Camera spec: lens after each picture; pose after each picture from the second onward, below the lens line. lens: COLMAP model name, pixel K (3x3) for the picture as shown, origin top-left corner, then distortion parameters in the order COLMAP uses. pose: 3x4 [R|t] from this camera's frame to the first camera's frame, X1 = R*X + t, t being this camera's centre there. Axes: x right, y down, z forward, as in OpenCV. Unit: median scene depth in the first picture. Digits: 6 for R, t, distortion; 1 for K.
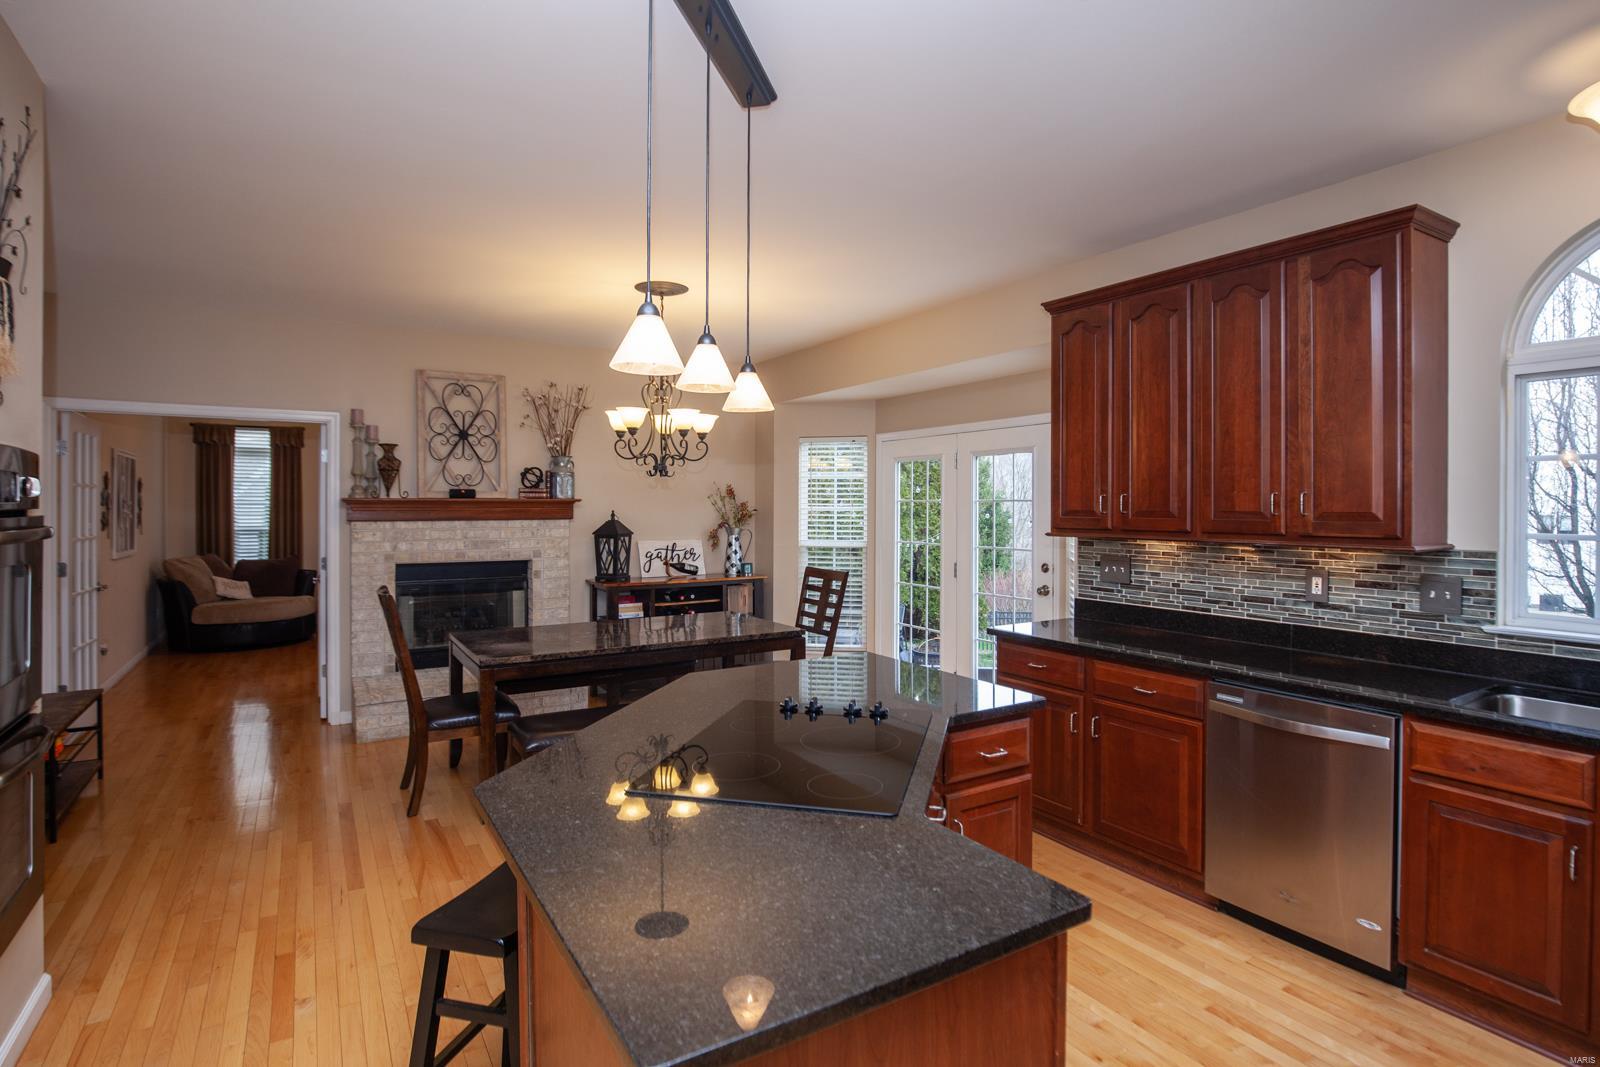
lens RADIAL K [[812.3, 0, 810.7], [0, 812.3, 508.6], [0, 0, 1]] dist [-0.027122, 0.000241]
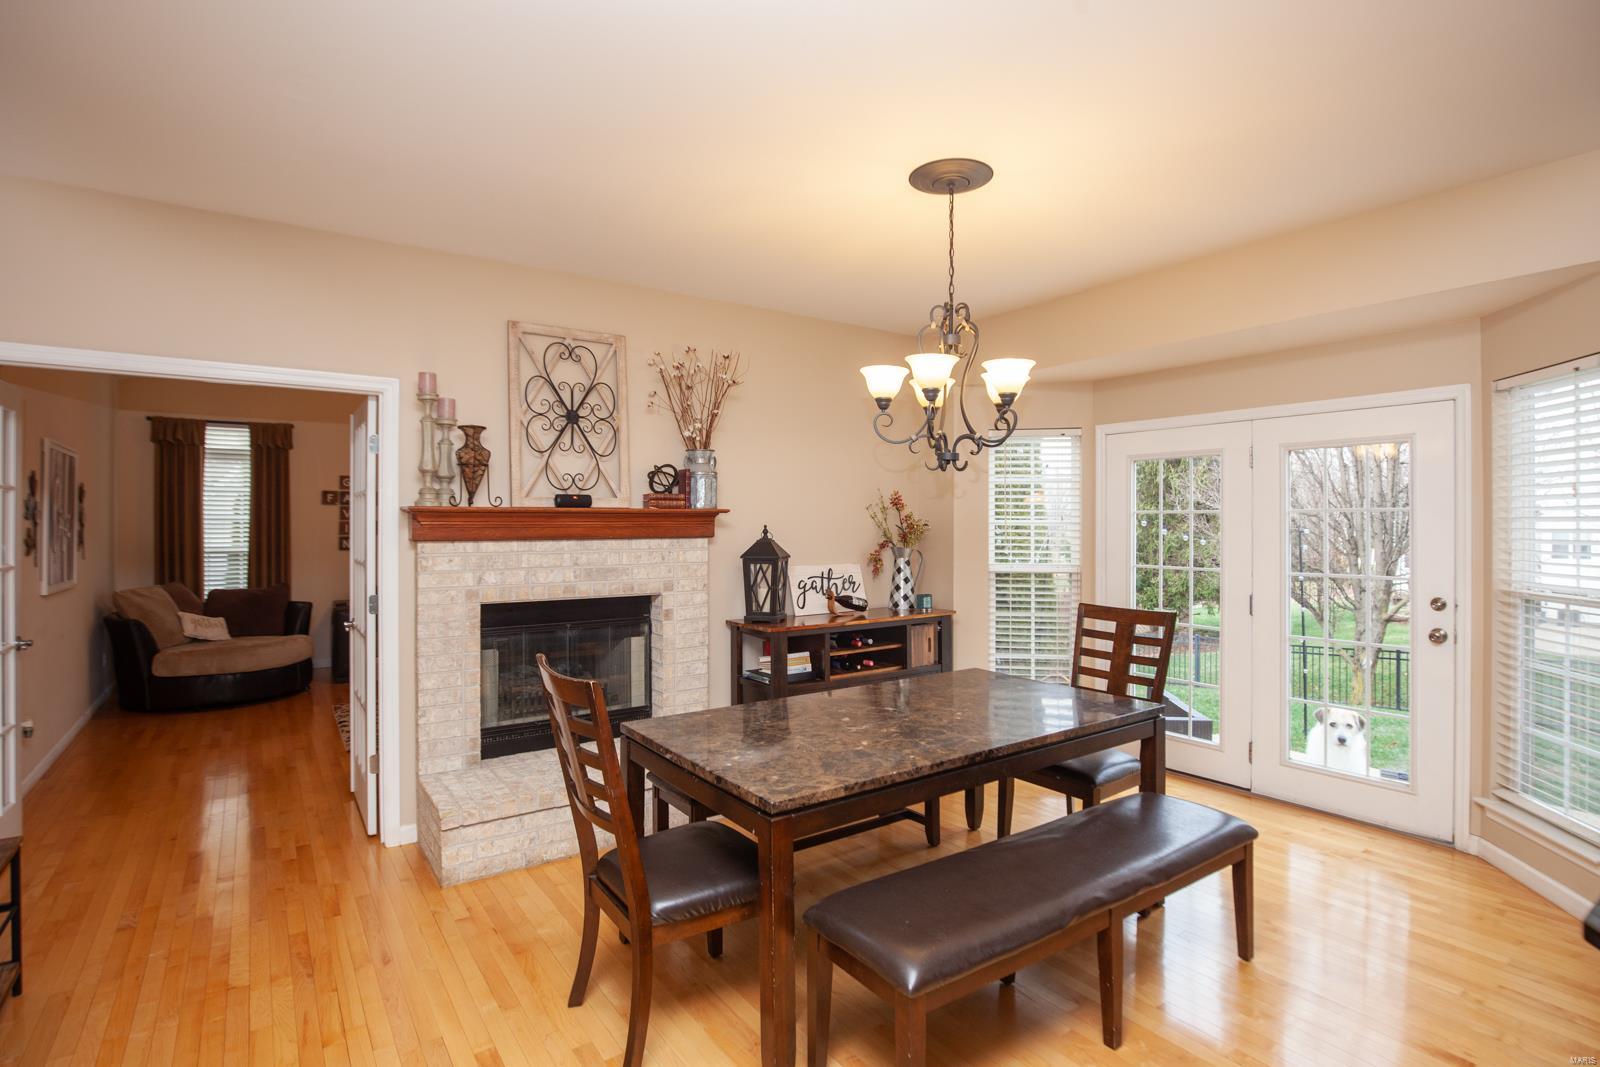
lens RADIAL K [[789.4, 0, 807.0], [0, 789.4, 523.7], [0, 0, 1]] dist [-0.027784, 0.001768]
pose [[0.998214, -0.001250, 0.059726, -0.272480], [0.001448, 0.999994, -0.003272, 0.003417], [-0.059722, 0.003352, 0.998209, 0.314787]]
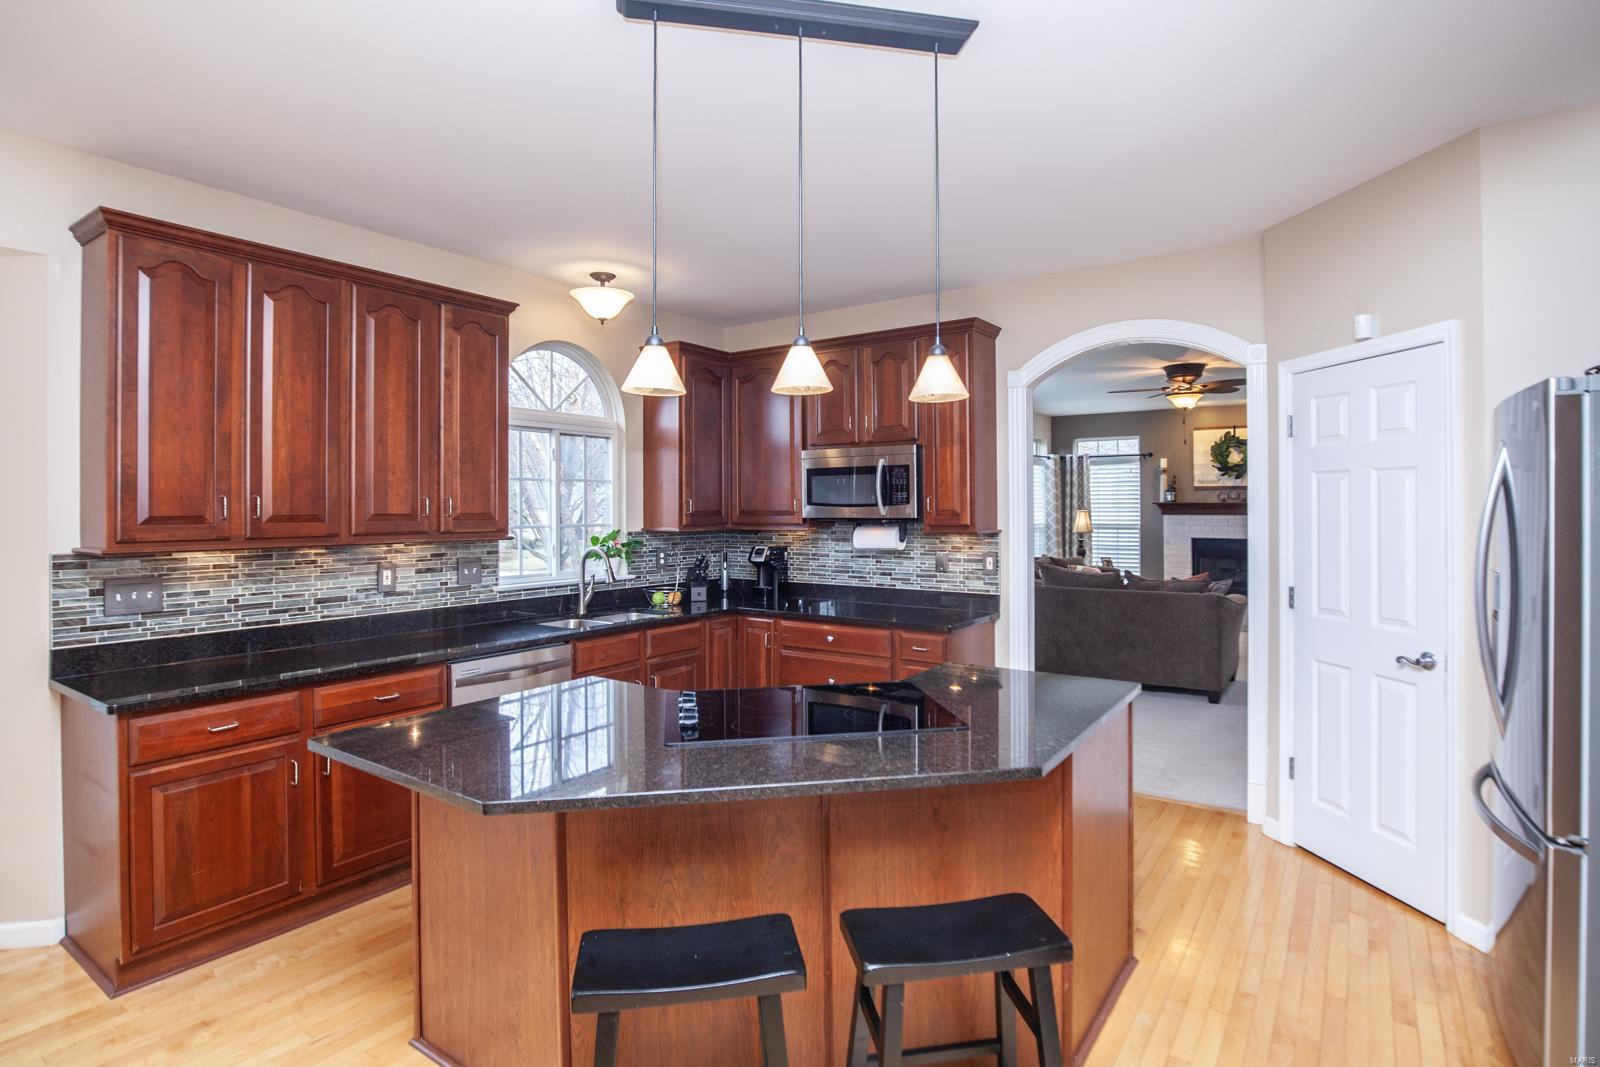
lens RADIAL K [[812.3, 0, 810.7], [0, 812.3, 508.6], [0, 0, 1]] dist [-0.027122, 0.000241]
pose [[-0.402017, -0.000236, 0.915632, -0.373877], [0.009534, 0.999945, 0.004444, -0.001555], [-0.915583, 0.010516, -0.401993, 0.499515]]
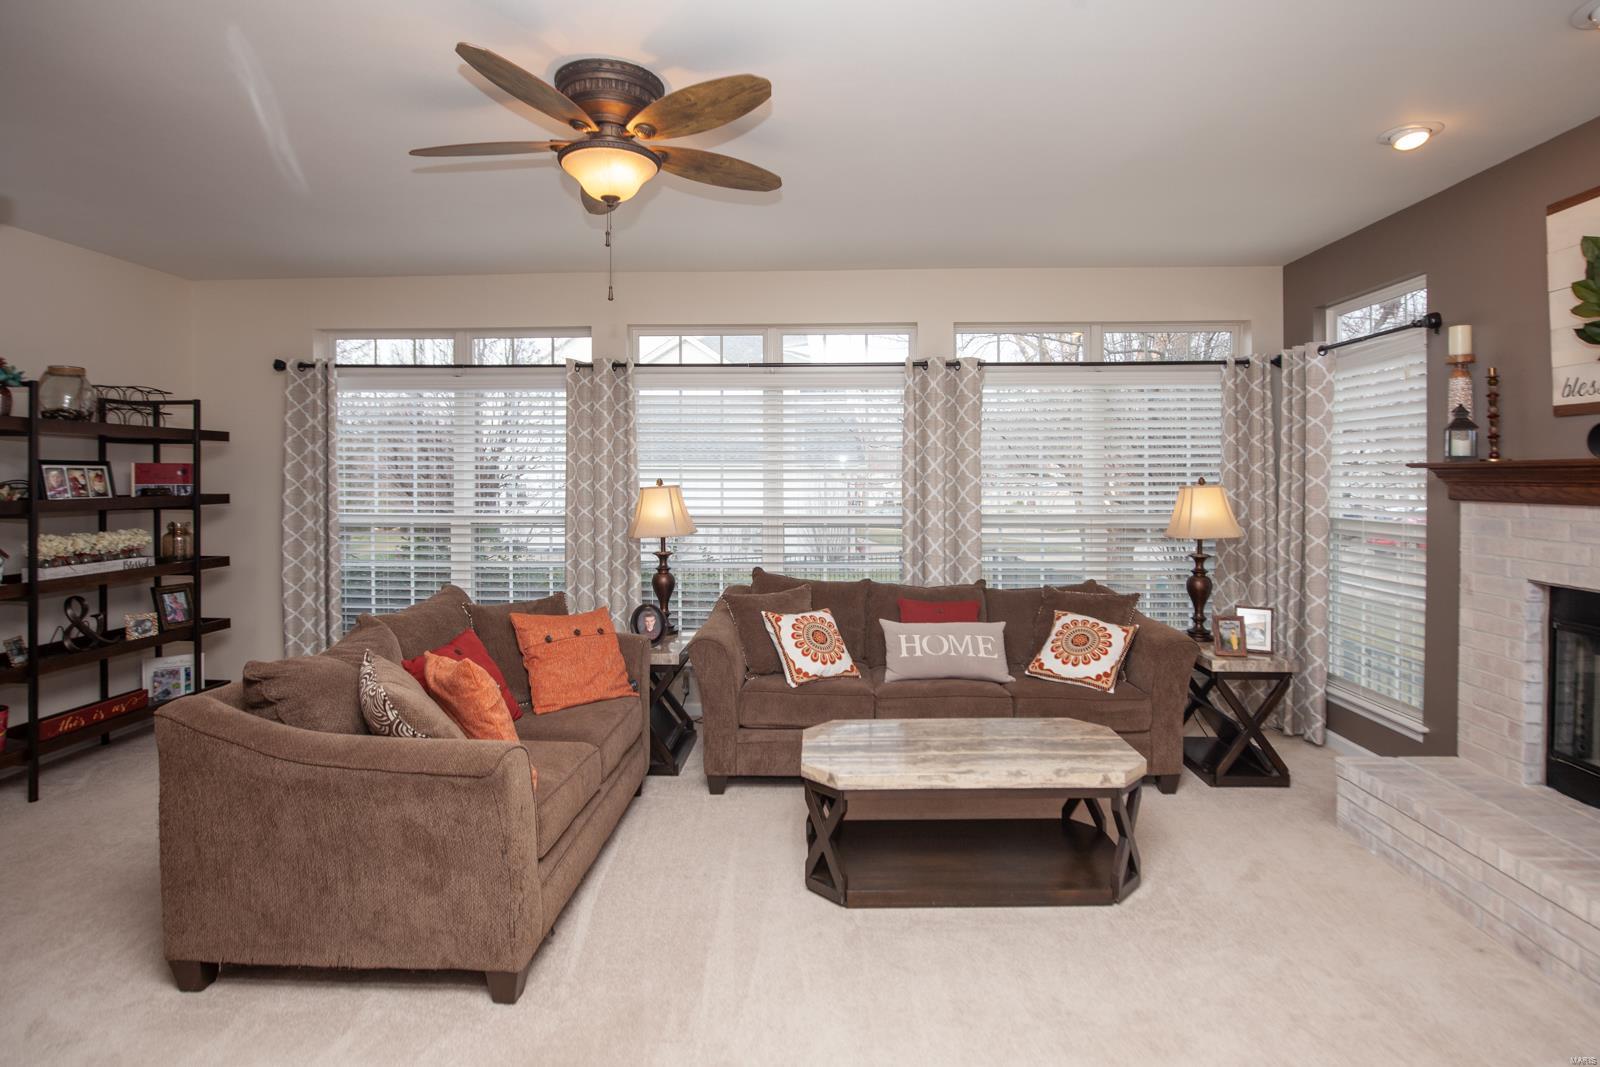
lens RADIAL K [[801.8, 0, 805.9], [0, 801.8, 490.0], [0, 0, 1]] dist [-0.028050, -0.000111]
pose [[0.561324, -0.014830, 0.827463, 0.239269], [0.005543, 0.999884, 0.014159, 0.009019], [-0.827578, -0.003361, 0.561341, -0.899277]]
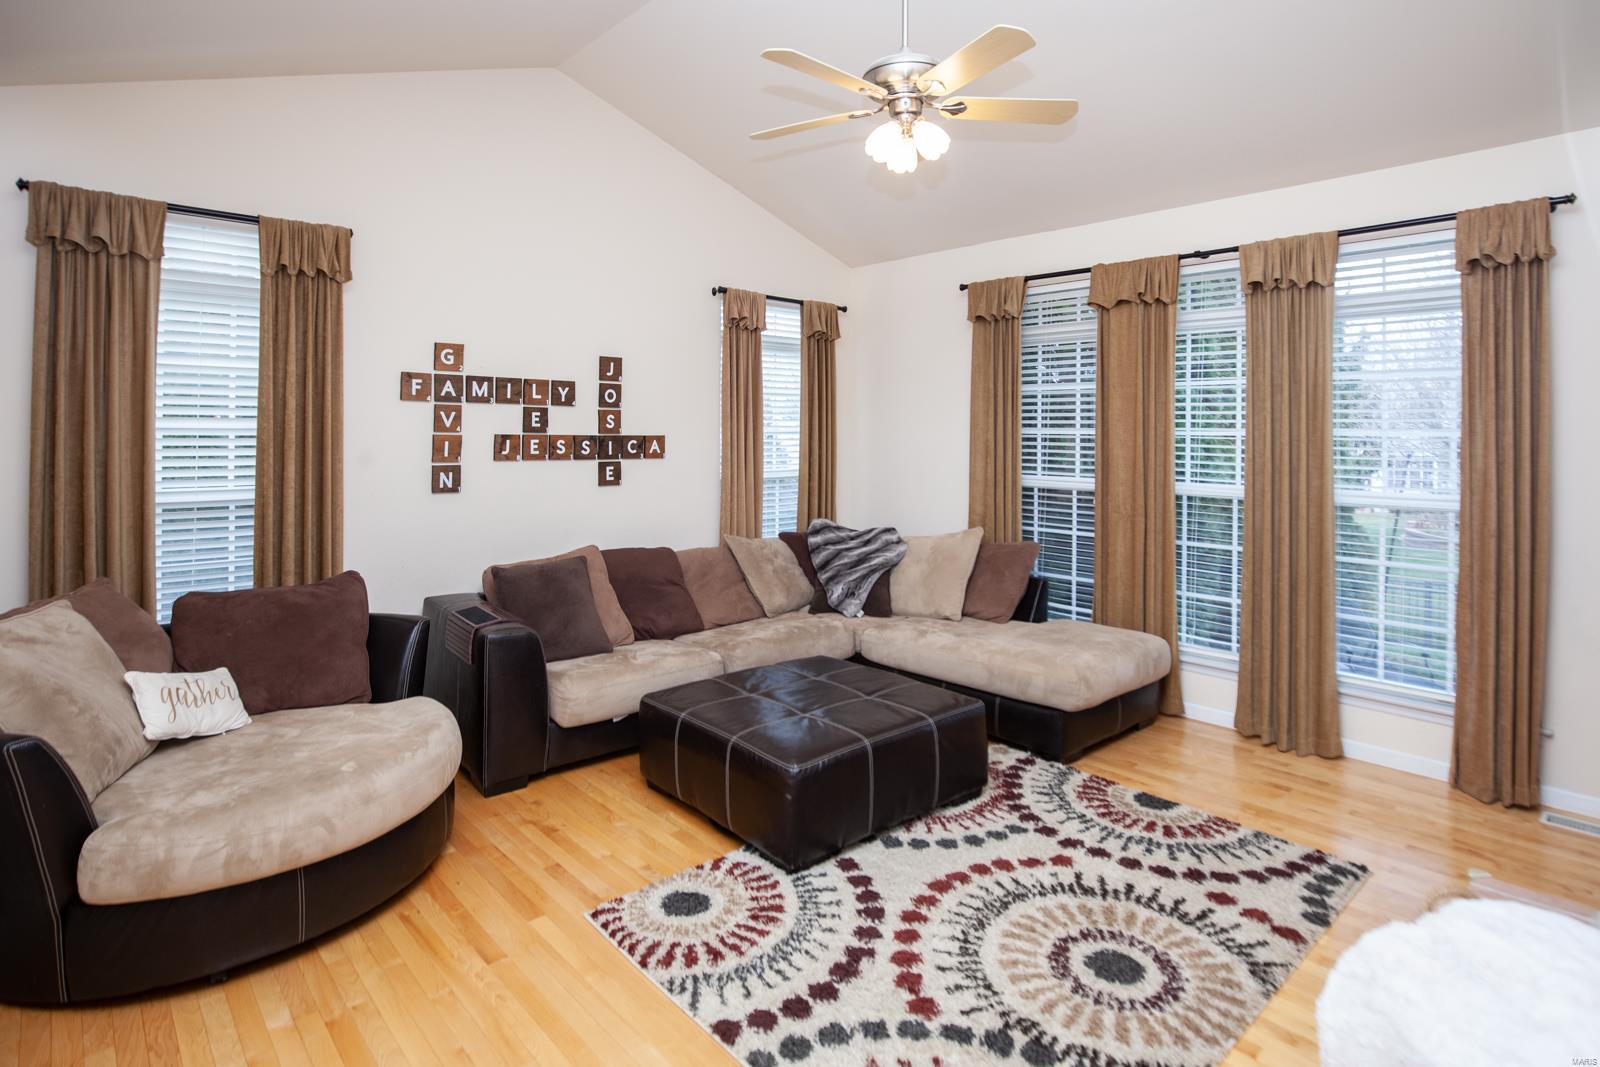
lens RADIAL K [[799.0, 0, 800.0], [0, 799.0, 429.9], [0, 0, 1]] dist [-0.029467, 0.000564]
pose [[0.979488, 0.008566, 0.201320, -0.835464], [-0.006484, 0.999919, -0.010998, -0.005242], [-0.201398, 0.009467, 0.979464, 0.992740]]
